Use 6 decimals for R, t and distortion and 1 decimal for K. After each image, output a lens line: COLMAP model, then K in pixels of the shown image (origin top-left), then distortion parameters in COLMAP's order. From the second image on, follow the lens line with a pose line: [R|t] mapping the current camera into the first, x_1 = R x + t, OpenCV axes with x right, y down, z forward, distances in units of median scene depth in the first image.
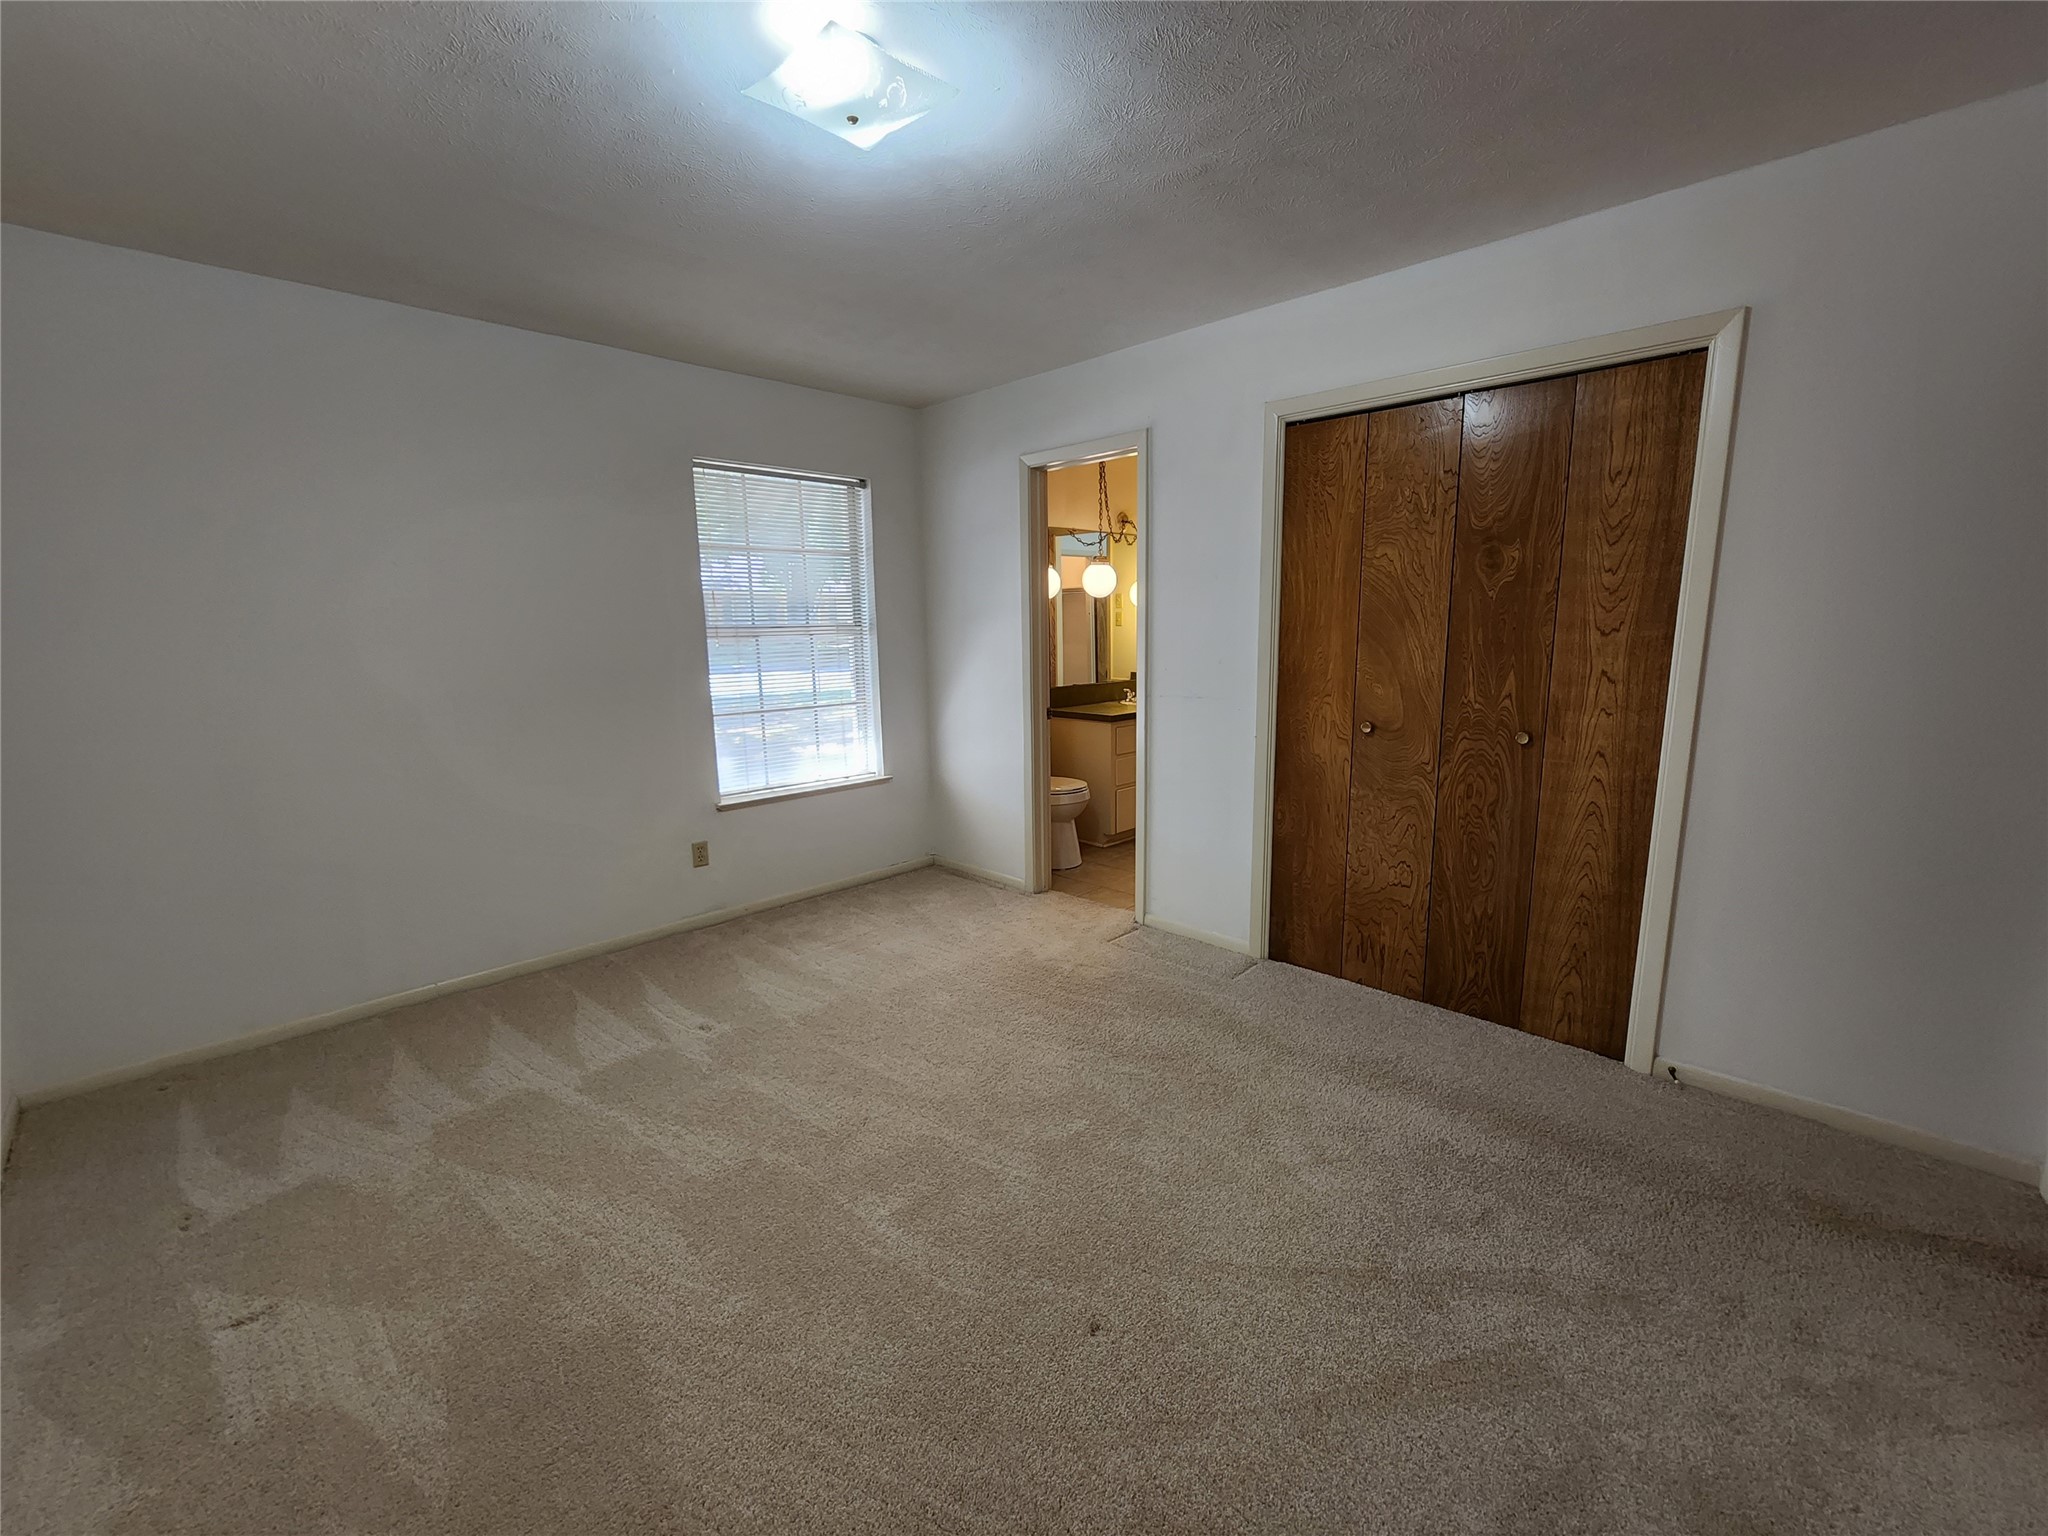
lens RADIAL K [[843.9, 0, 1029.4], [0, 843.9, 763.6], [0, 0, 1]] dist [-0.003228, -0.000945]
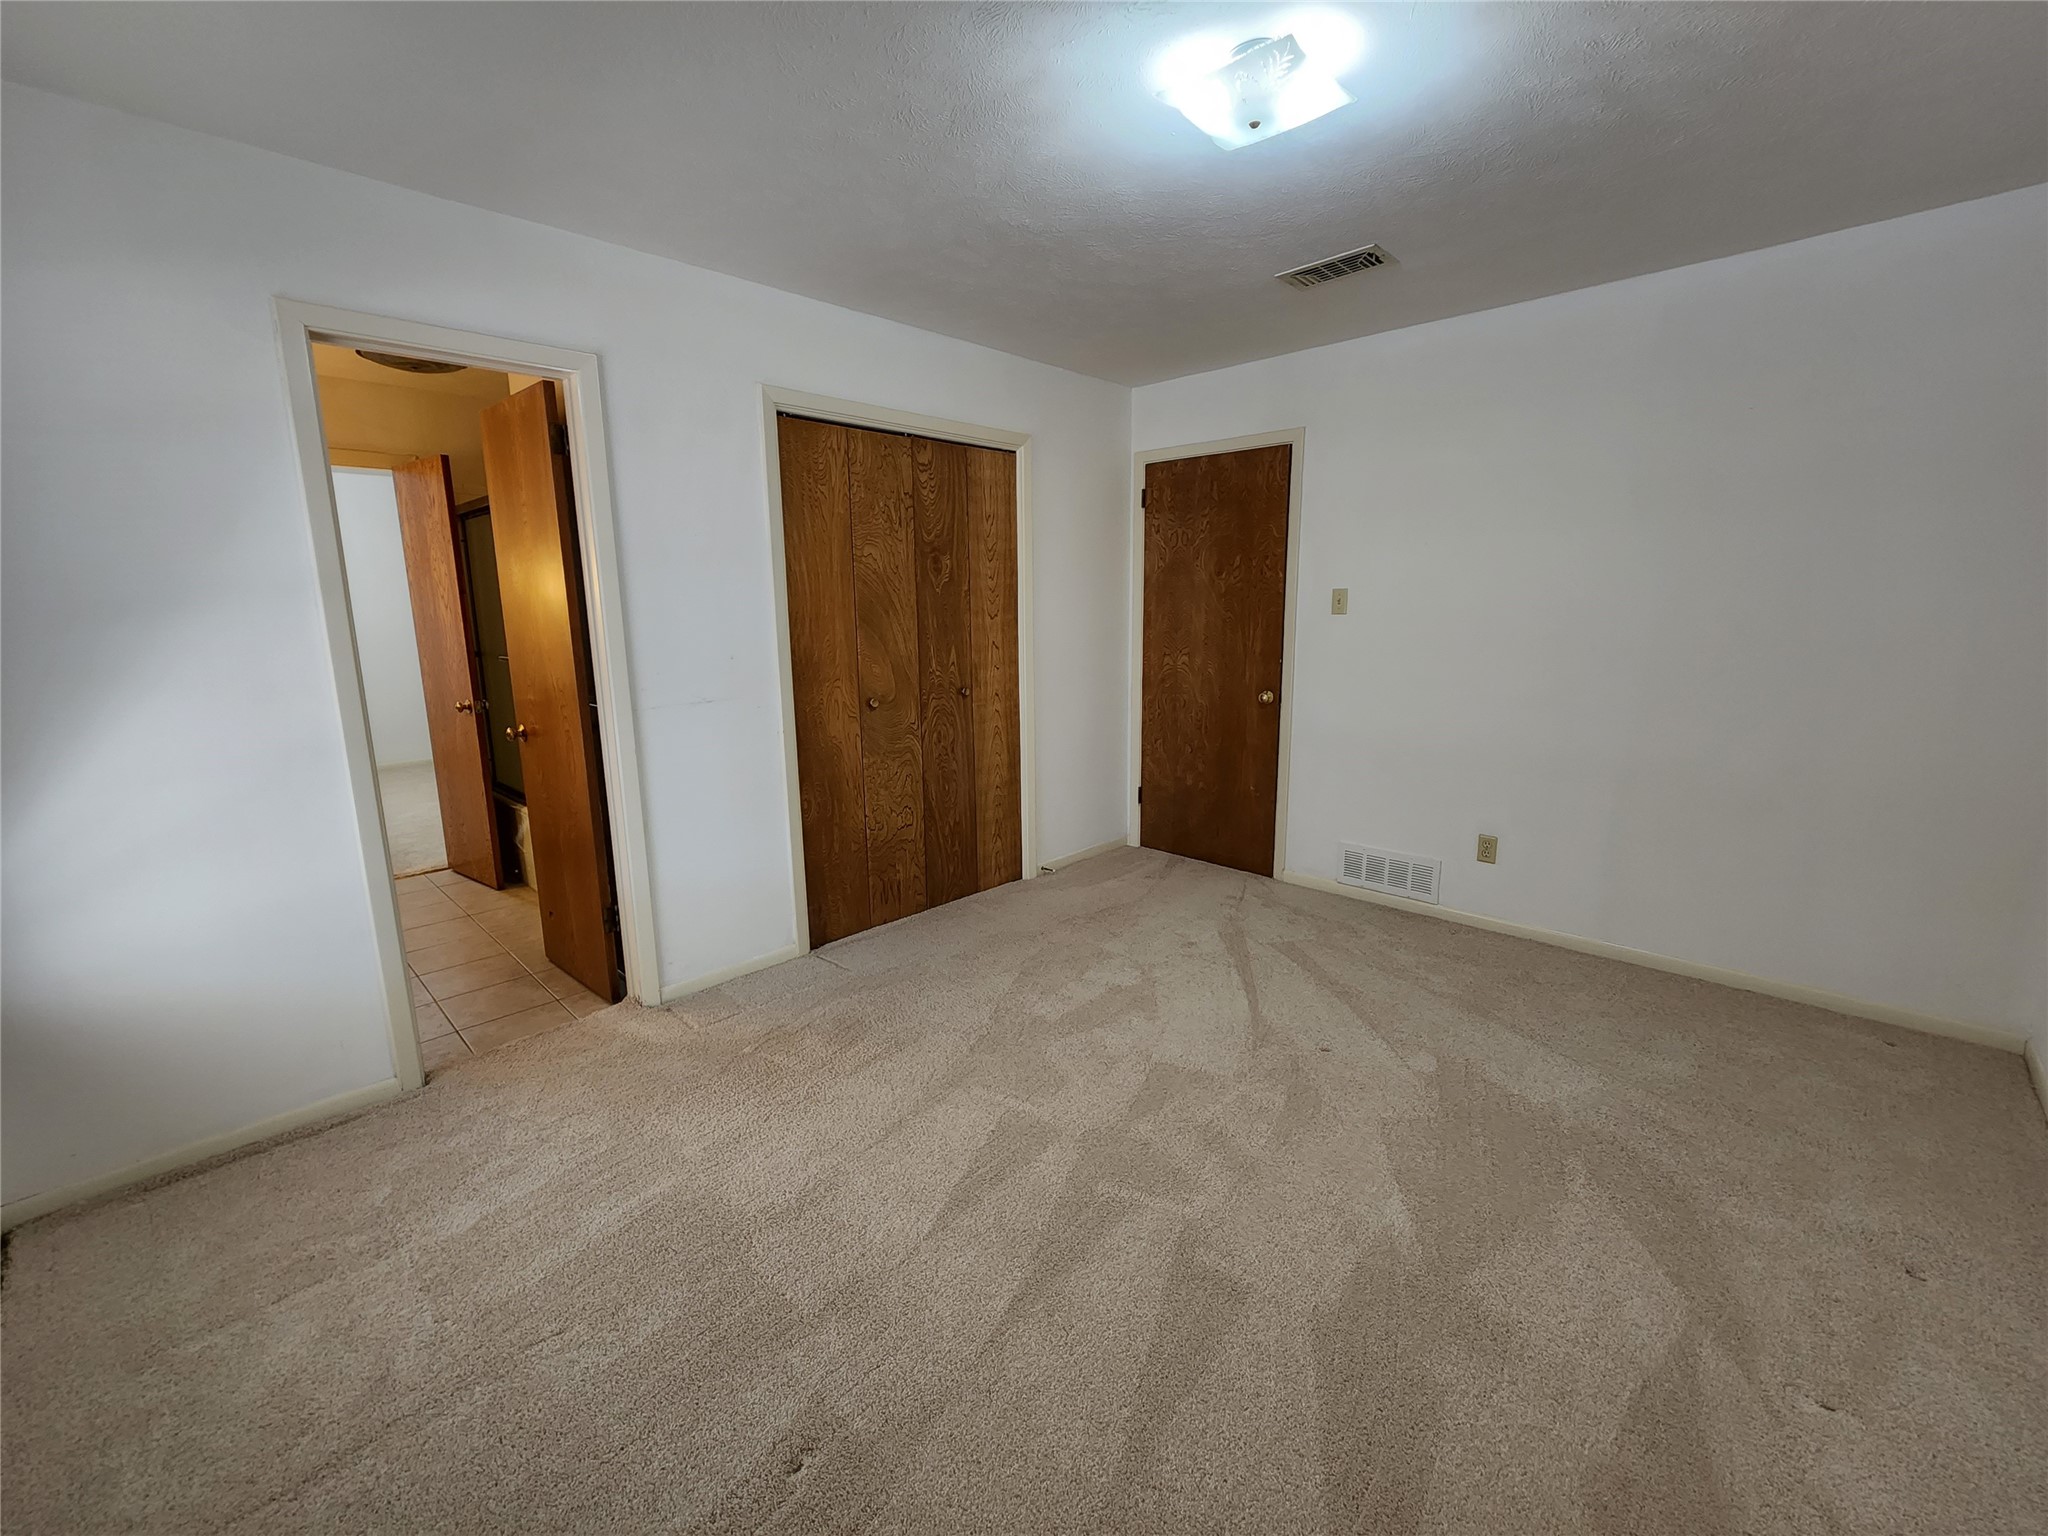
lens RADIAL K [[843.9, 0, 1036.0], [0, 843.9, 760.3], [0, 0, 1]] dist [-0.003228, -0.000945]
pose [[0.001268, -0.168911, 0.985631, -0.796360], [0.181023, 0.969386, 0.165894, -0.124654], [-0.983478, 0.178211, 0.031806, 0.800225]]
